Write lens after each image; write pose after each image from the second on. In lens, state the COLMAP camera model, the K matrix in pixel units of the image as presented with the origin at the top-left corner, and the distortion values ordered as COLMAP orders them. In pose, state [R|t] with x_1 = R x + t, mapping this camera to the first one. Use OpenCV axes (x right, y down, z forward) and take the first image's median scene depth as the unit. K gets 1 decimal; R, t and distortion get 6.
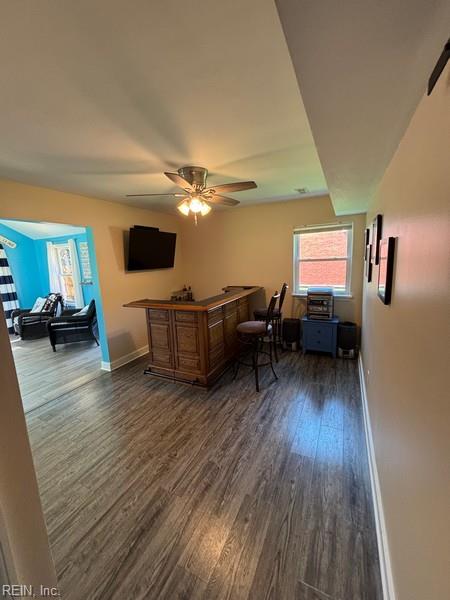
lens RADIAL K [[241.1, 0, 223.3], [0, 241.1, 298.8], [0, 0, 1]] dist [0.000505, -0.000213]
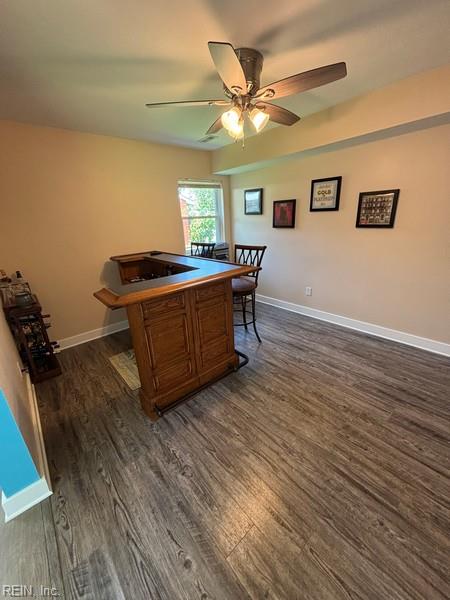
lens RADIAL K [[241.1, 0, 224.2], [0, 241.1, 299.4], [0, 0, 1]] dist [0.000505, -0.000213]
pose [[0.381406, -0.280717, 0.880754, -0.962084], [0.181975, 0.956933, 0.226194, -0.066728], [-0.906319, 0.074004, 0.416064, 0.861307]]
